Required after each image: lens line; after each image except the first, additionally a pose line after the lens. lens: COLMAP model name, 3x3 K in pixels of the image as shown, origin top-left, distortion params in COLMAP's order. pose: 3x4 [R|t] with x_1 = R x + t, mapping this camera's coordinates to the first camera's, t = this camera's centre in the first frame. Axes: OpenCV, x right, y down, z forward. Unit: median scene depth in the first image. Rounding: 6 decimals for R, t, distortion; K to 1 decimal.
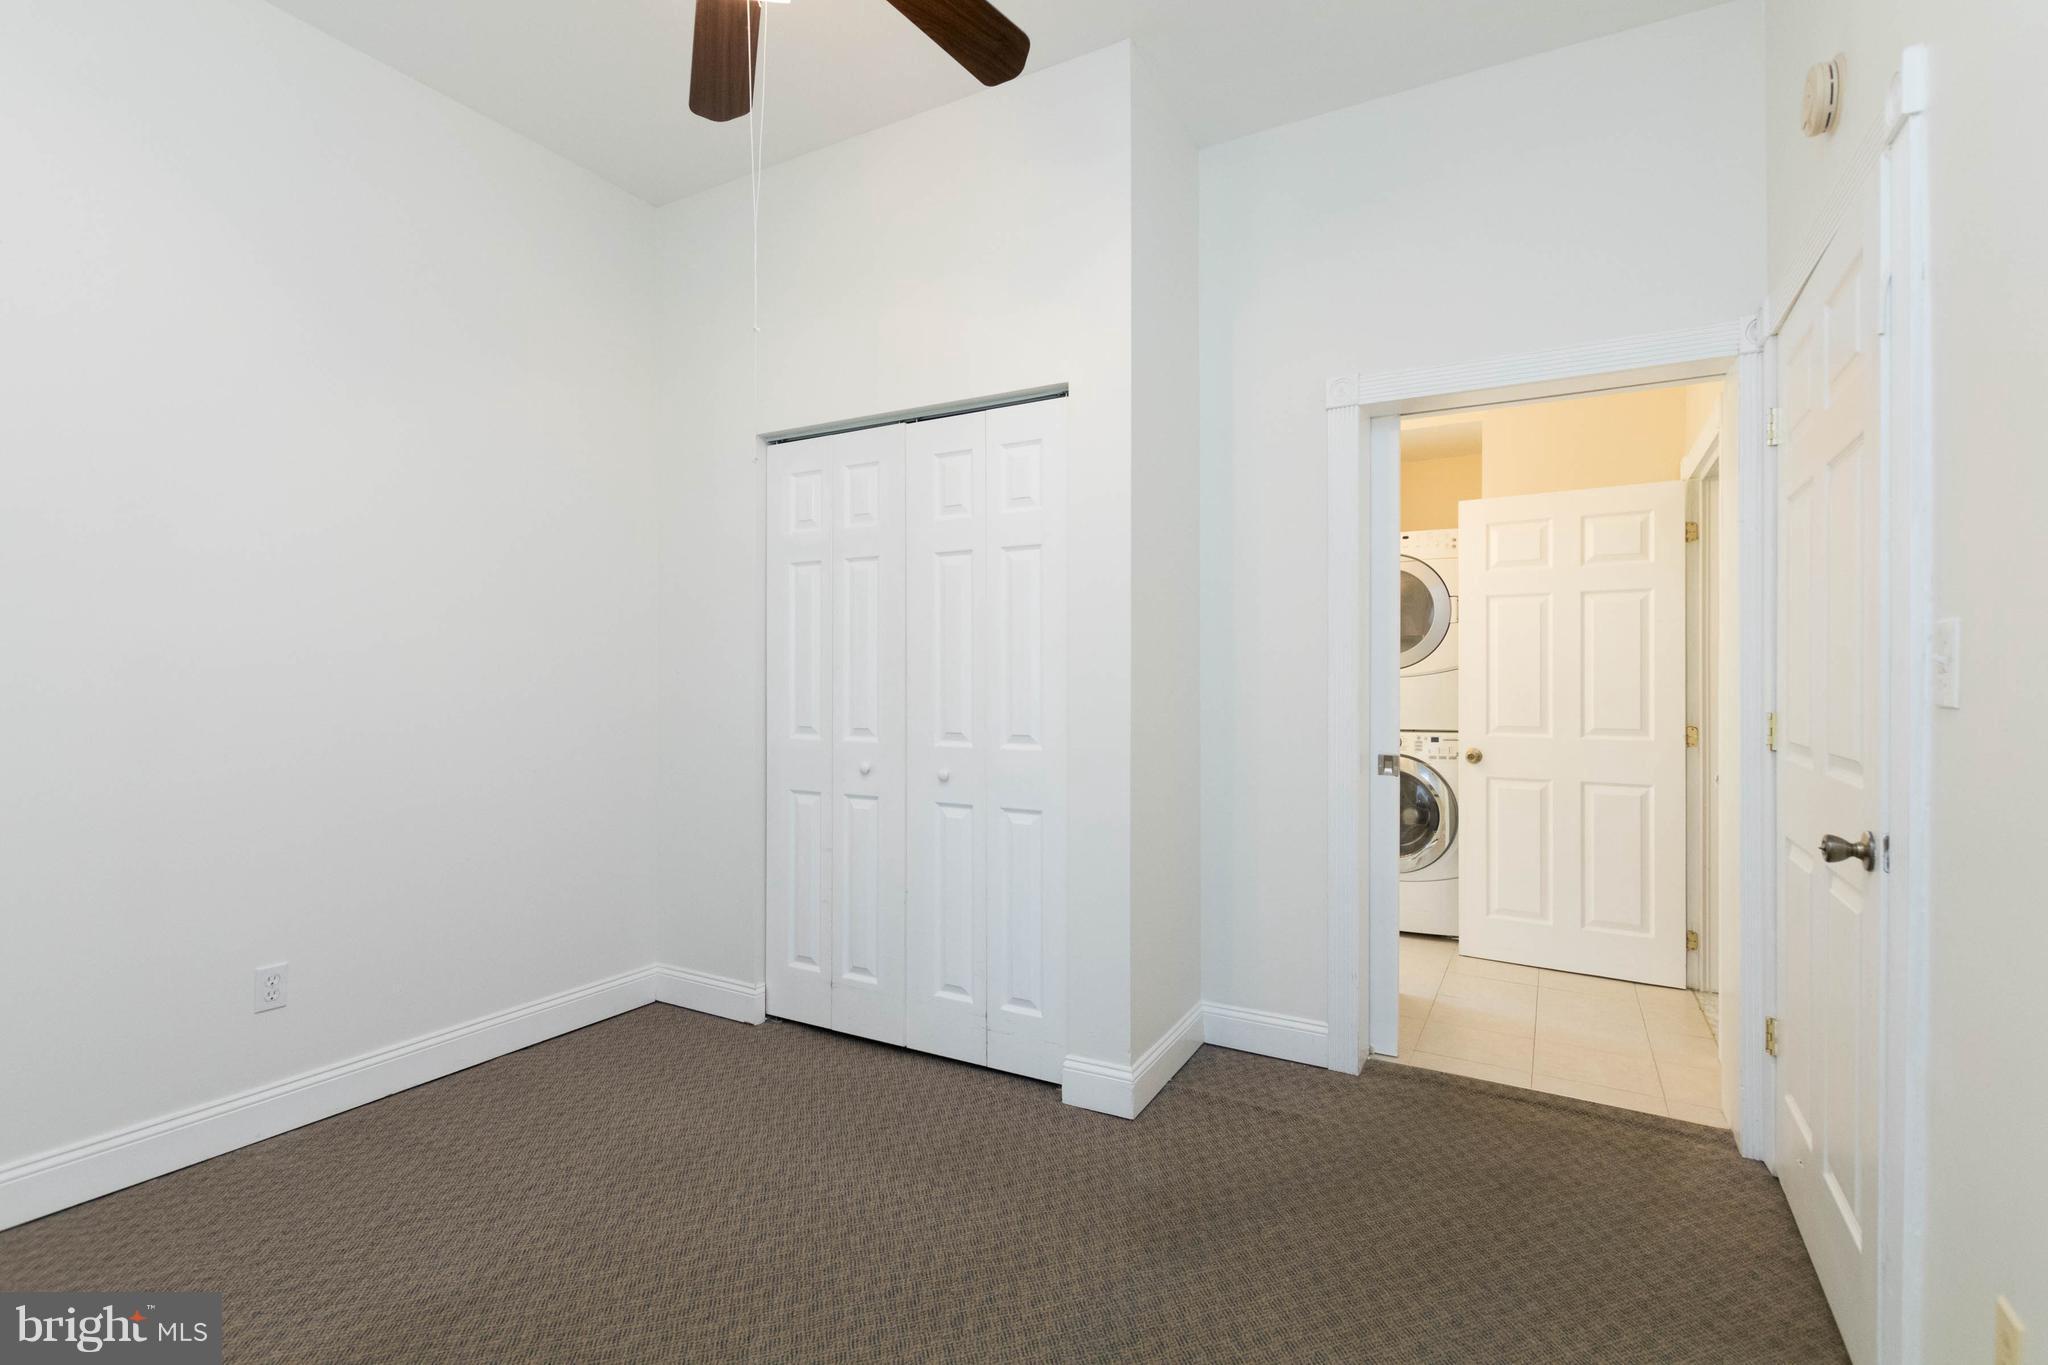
lens RADIAL K [[945.4, 0, 1010.8], [0, 945.4, 682.9], [0, 0, 1]] dist [0.005936, -0.000590]
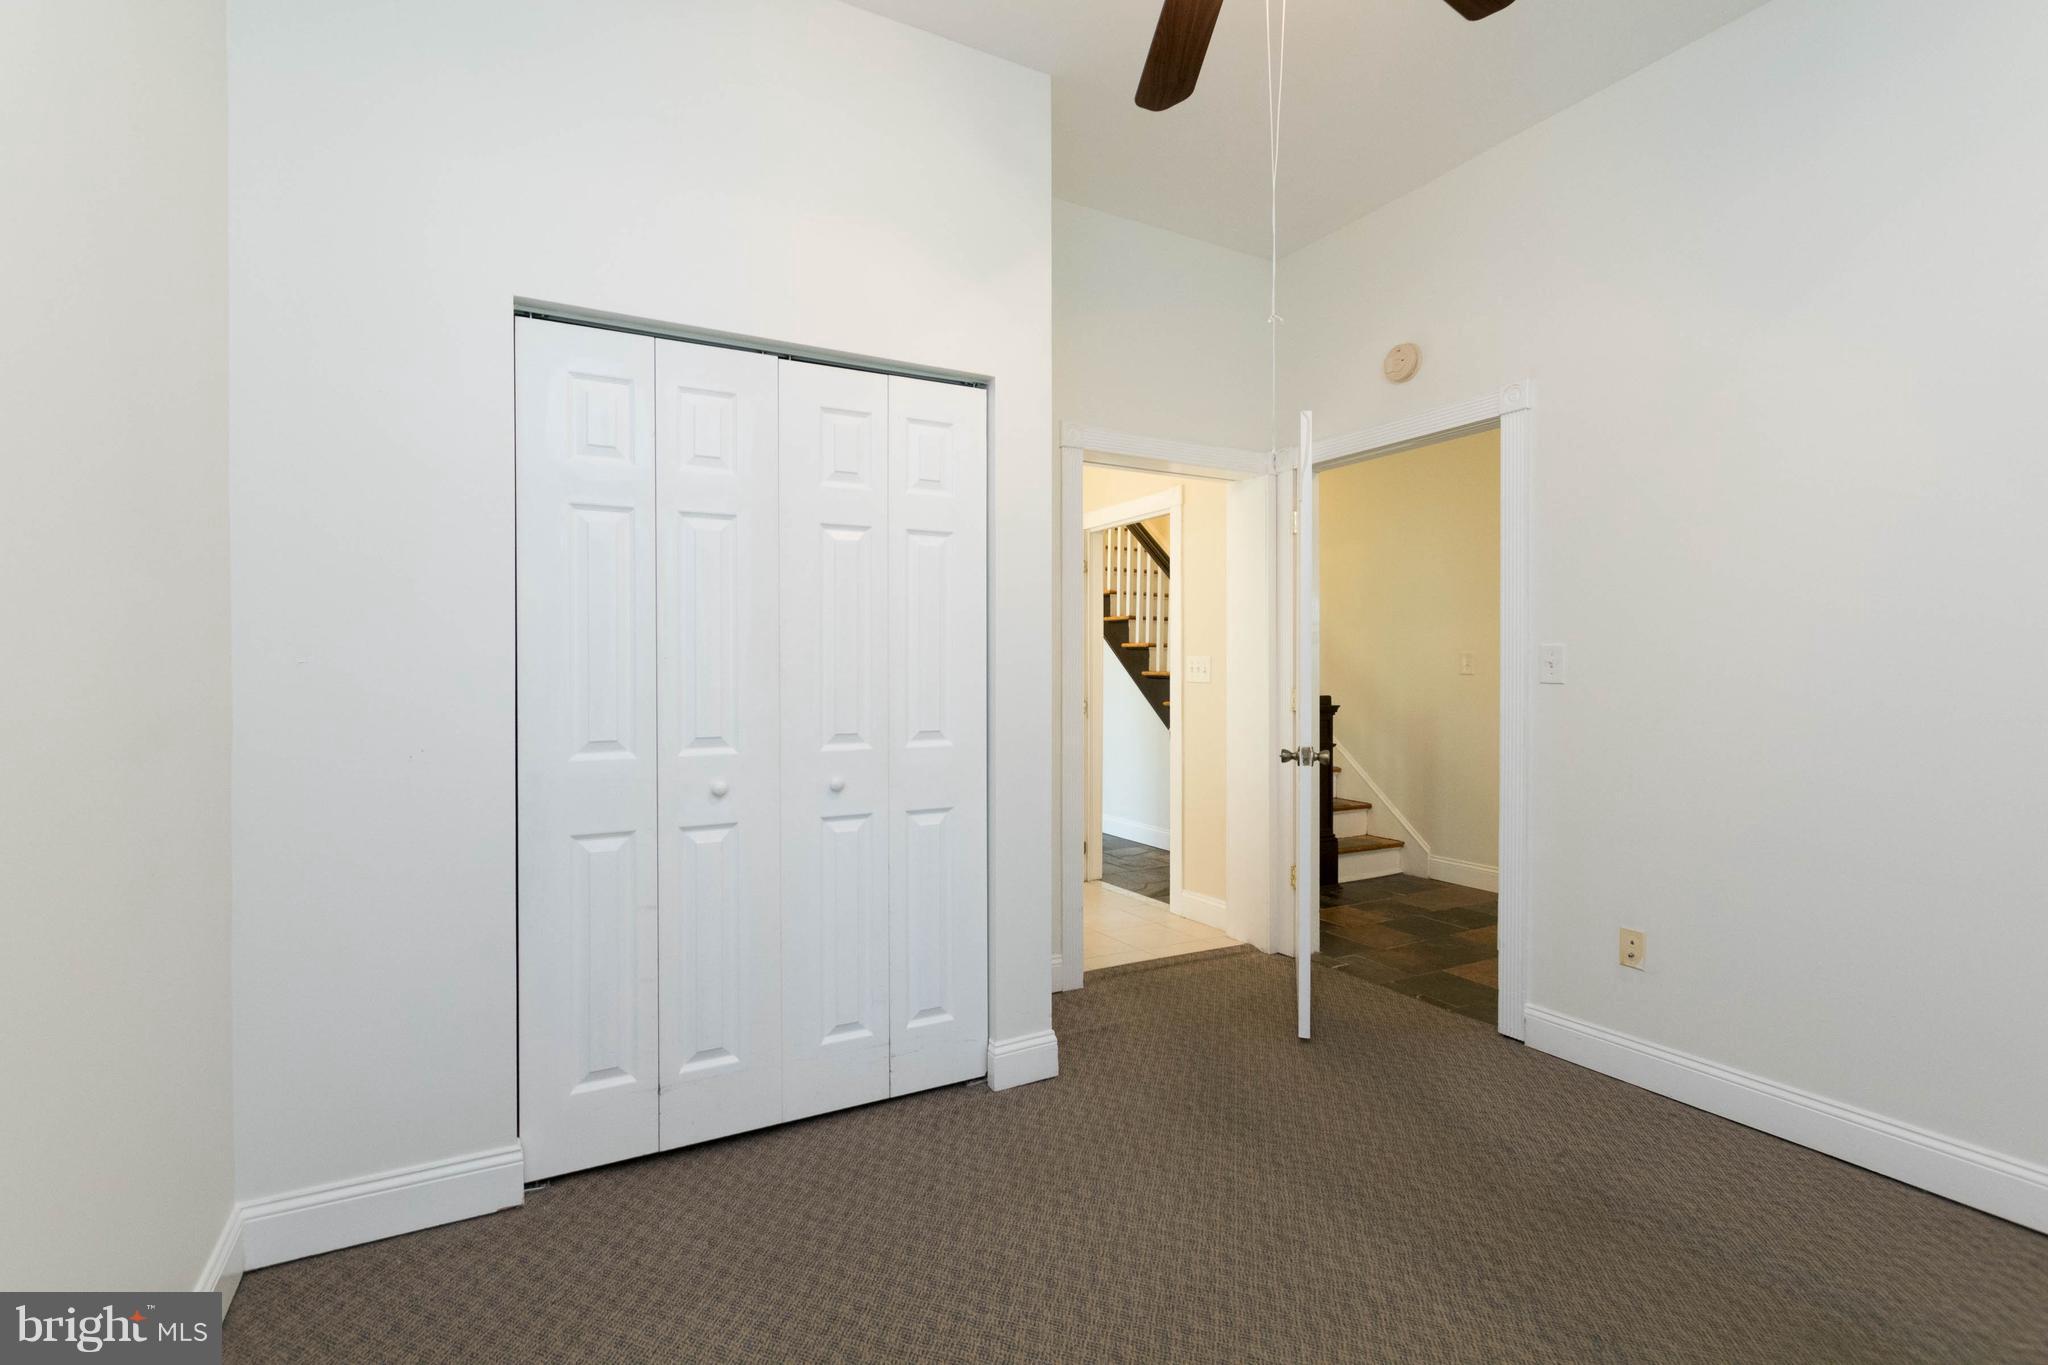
lens RADIAL K [[945.4, 0, 1014.6], [0, 945.4, 676.3], [0, 0, 1]] dist [0.005936, -0.000590]
pose [[0.527193, -0.011730, 0.849665, -0.730913], [0.006679, 0.999931, 0.009660, -0.007832], [-0.849719, 0.000582, 0.527235, 0.418388]]
